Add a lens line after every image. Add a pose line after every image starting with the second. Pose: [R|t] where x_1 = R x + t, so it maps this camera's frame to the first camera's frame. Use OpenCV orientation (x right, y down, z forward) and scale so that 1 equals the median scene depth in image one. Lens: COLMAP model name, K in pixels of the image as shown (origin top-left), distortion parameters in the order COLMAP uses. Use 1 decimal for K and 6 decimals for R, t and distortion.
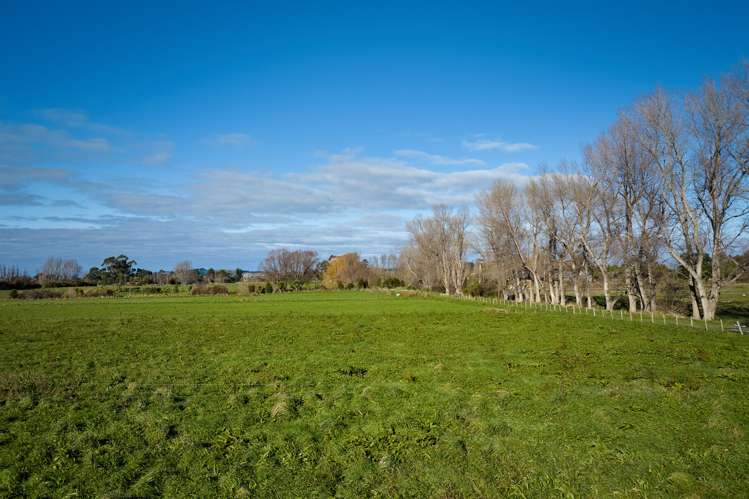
lens RADIAL K [[557.7, 0, 373.8], [0, 557.7, 238.3], [0, 0, 1]] dist [-0.008591, -0.002793]
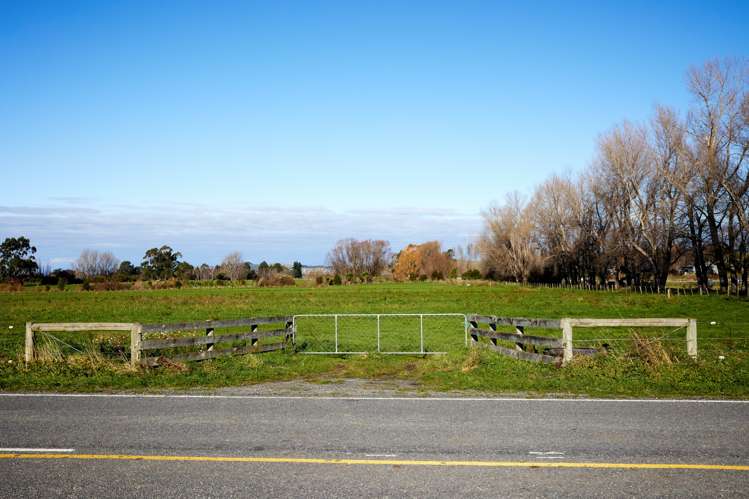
lens RADIAL K [[557.7, 0, 373.8], [0, 557.7, 238.3], [0, 0, 1]] dist [-0.008591, -0.002793]
pose [[0.992584, -0.008181, -0.121283, -0.028917], [0.010447, 0.999782, 0.018065, 0.005791], [0.121108, -0.019198, 0.992454, 0.184737]]
